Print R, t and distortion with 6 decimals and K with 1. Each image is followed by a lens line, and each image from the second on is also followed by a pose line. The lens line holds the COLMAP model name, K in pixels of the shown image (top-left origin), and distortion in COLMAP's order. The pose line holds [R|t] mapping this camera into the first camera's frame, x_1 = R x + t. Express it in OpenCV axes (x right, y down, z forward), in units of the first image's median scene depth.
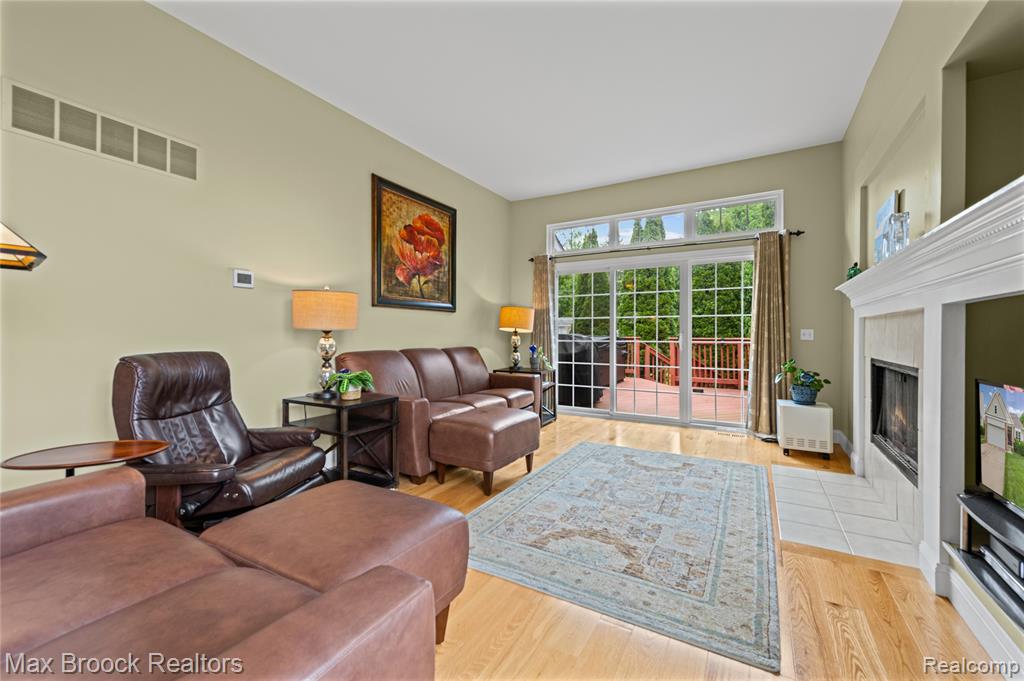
lens RADIAL K [[405.1, 0, 512.1], [0, 405.1, 334.0], [0, 0, 1]] dist [0.000335, 0.000002]
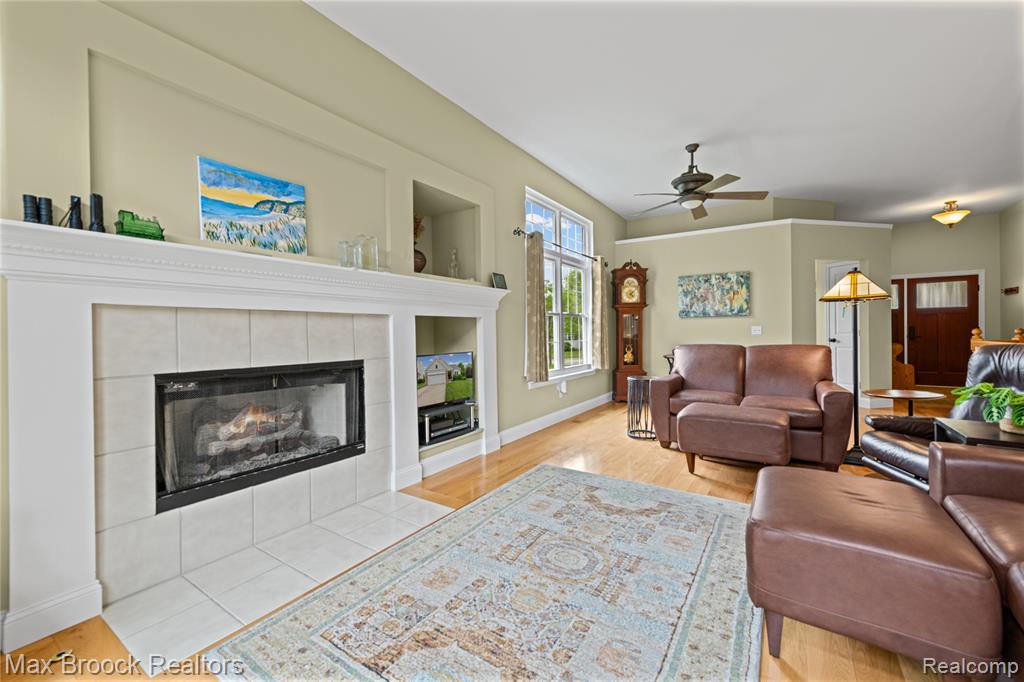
lens RADIAL K [[419.8, 0, 509.8], [0, 419.8, 335.0], [0, 0, 1]] dist [0.022366, 0.000163]
pose [[-0.998586, 0.007436, 0.052628, 0.412885], [0.008051, 0.999902, 0.011495, -0.003761], [-0.052538, 0.011903, -0.998548, 2.051200]]
